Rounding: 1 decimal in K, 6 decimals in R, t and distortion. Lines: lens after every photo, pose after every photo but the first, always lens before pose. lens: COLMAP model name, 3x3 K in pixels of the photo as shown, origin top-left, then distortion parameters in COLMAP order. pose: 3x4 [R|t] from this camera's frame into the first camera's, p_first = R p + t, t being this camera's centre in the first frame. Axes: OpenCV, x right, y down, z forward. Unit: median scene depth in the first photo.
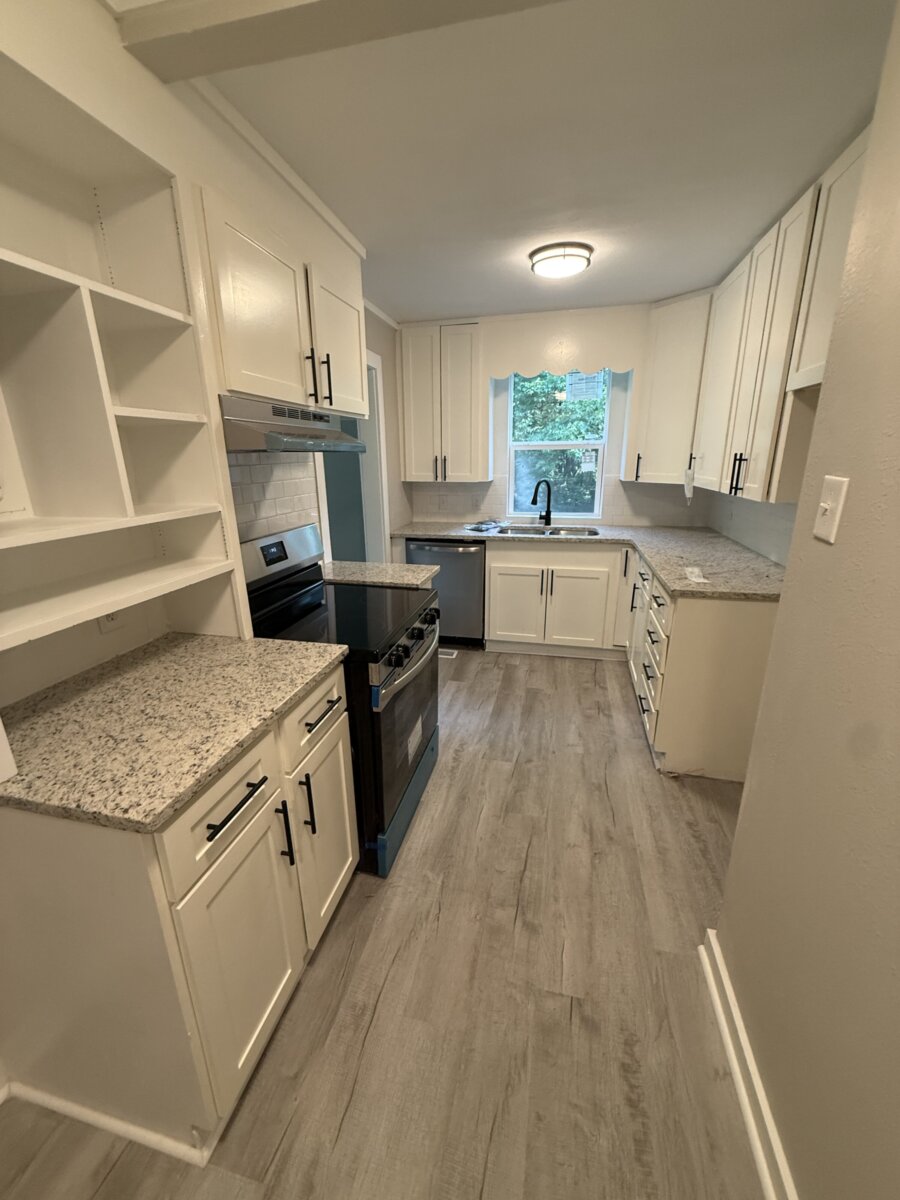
lens RADIAL K [[477.6, 0, 450.2], [0, 477.6, 597.0], [0, 0, 1]] dist [-0.001031, 0.000170]
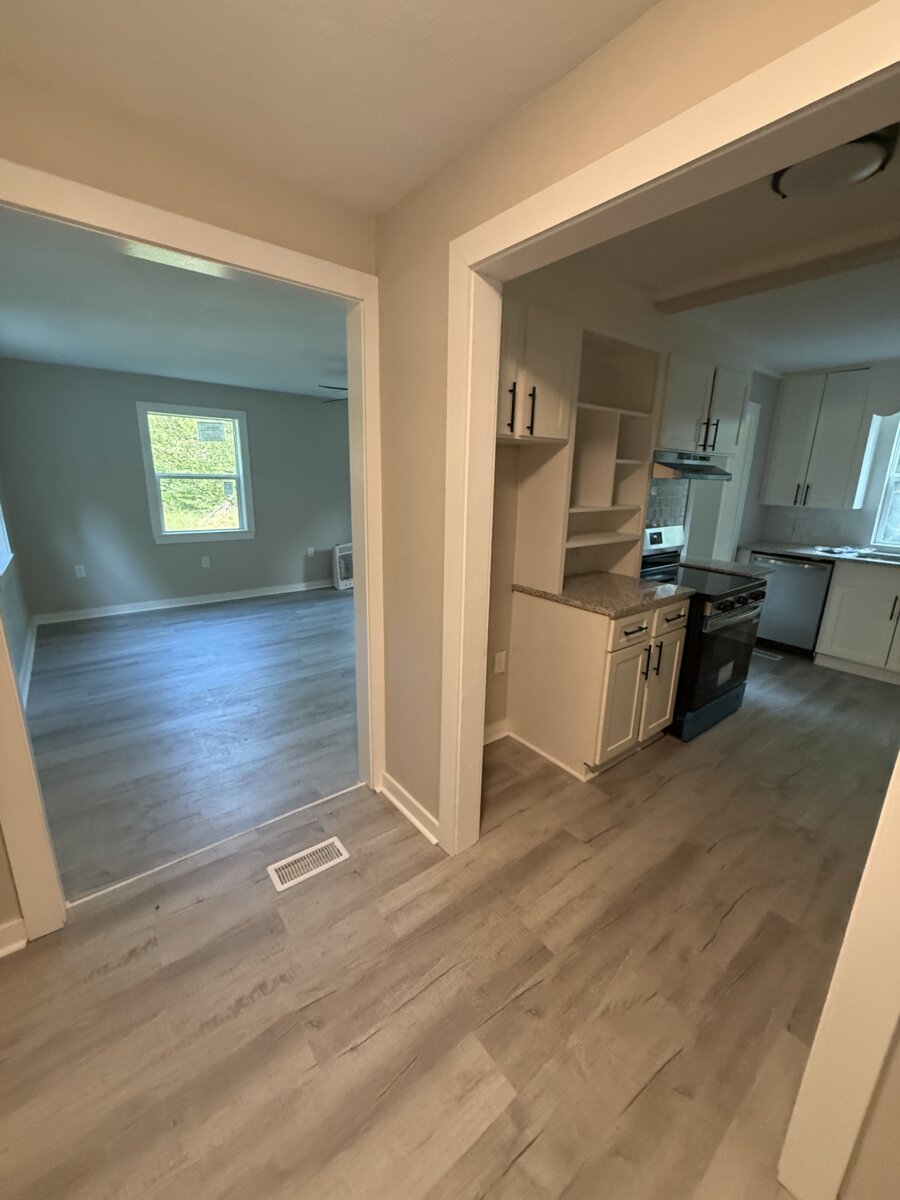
lens RADIAL K [[477.6, 0, 451.9], [0, 477.6, 597.7], [0, 0, 1]] dist [-0.001031, 0.000170]
pose [[0.777615, 0.180776, -0.602191, 0.067413], [-0.203673, 0.978556, 0.030755, 0.115327], [0.594838, 0.098735, 0.797759, -0.411170]]
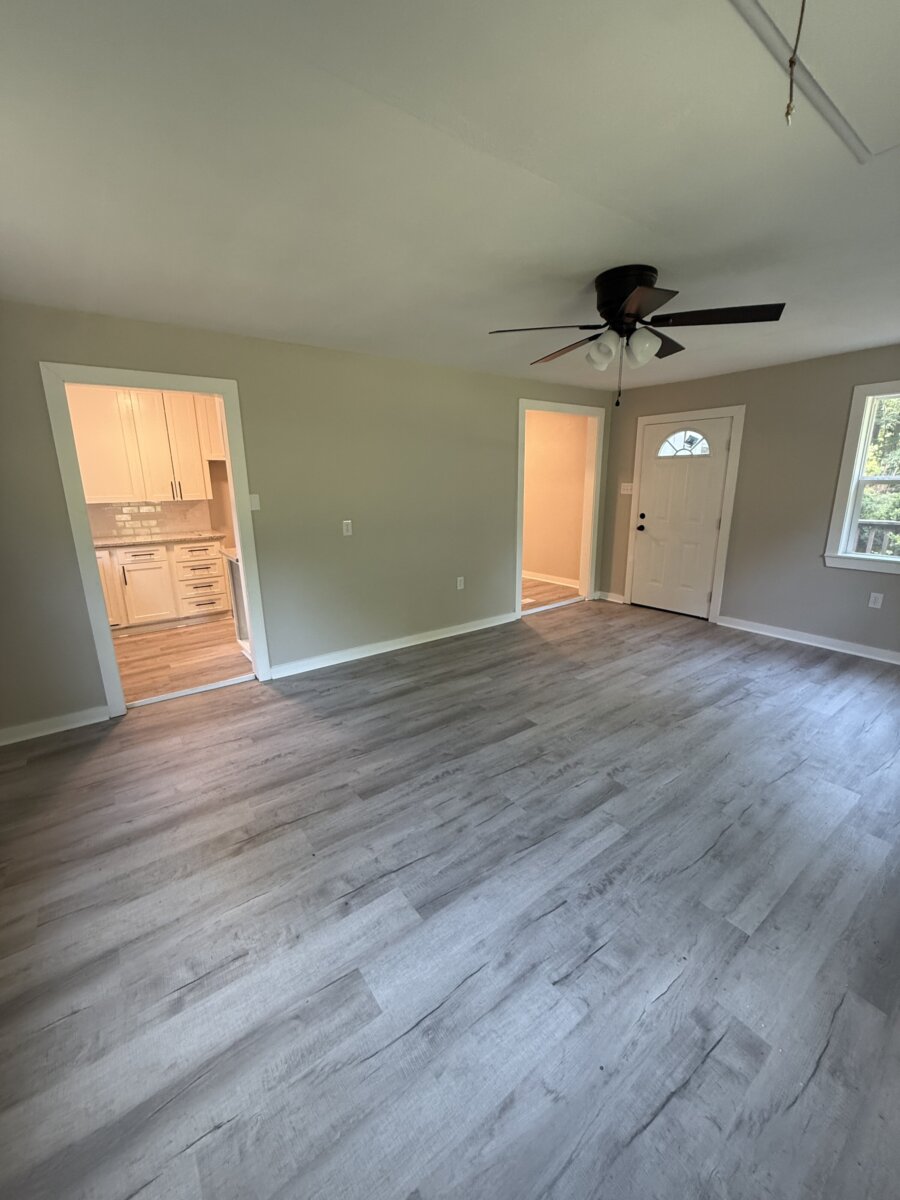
lens RADIAL K [[477.6, 0, 449.0], [0, 477.6, 599.4], [0, 0, 1]] dist [-0.001031, 0.000170]
pose [[-0.759238, -0.141451, 0.635255, -1.240956], [0.204164, 0.875055, 0.438857, -0.350200], [-0.617960, 0.462893, -0.635496, 1.225035]]
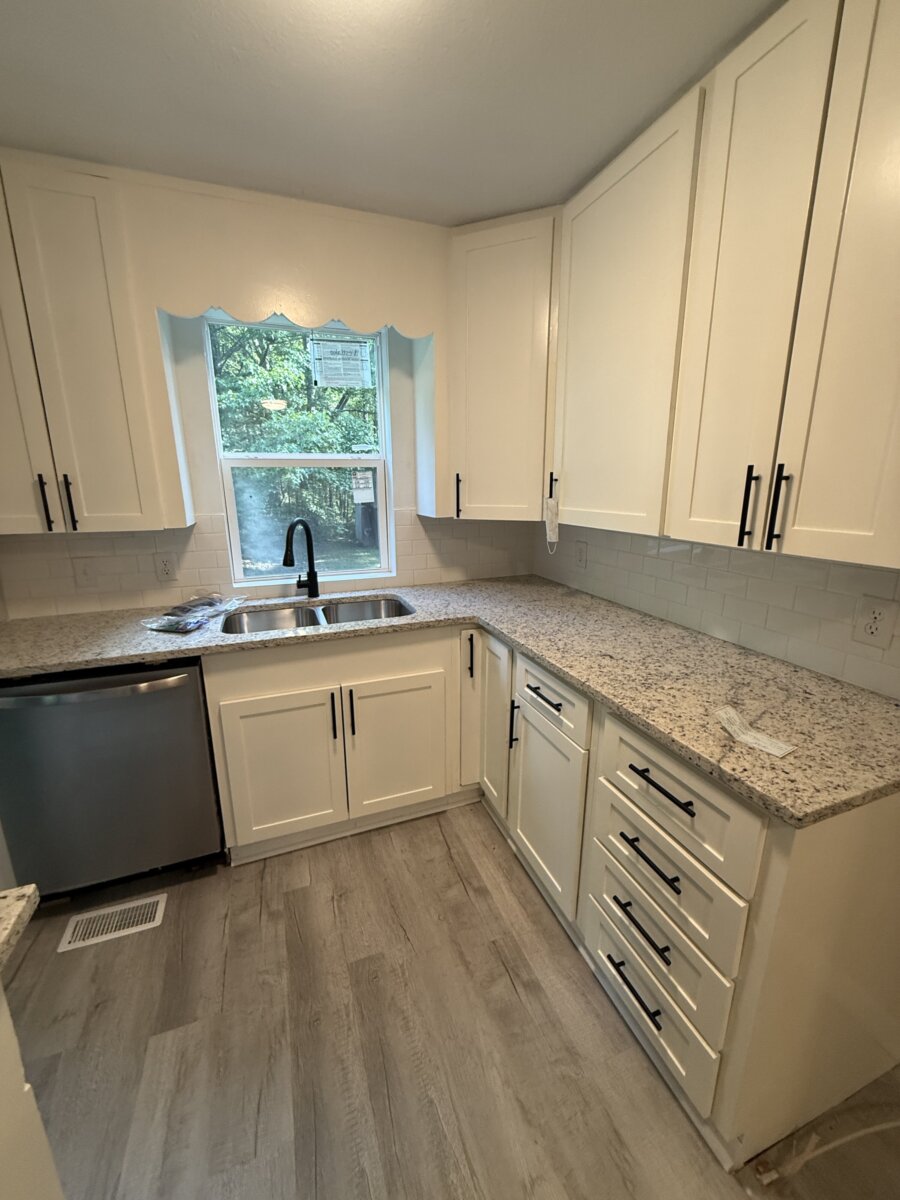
lens RADIAL K [[477.6, 0, 451.5], [0, 477.6, 598.8], [0, 0, 1]] dist [-0.001031, 0.000170]
pose [[0.830577, -0.126981, 0.542234, 0.034329], [0.155495, 0.987813, -0.006856, -0.136395], [-0.534756, 0.090009, 0.840199, 0.496651]]
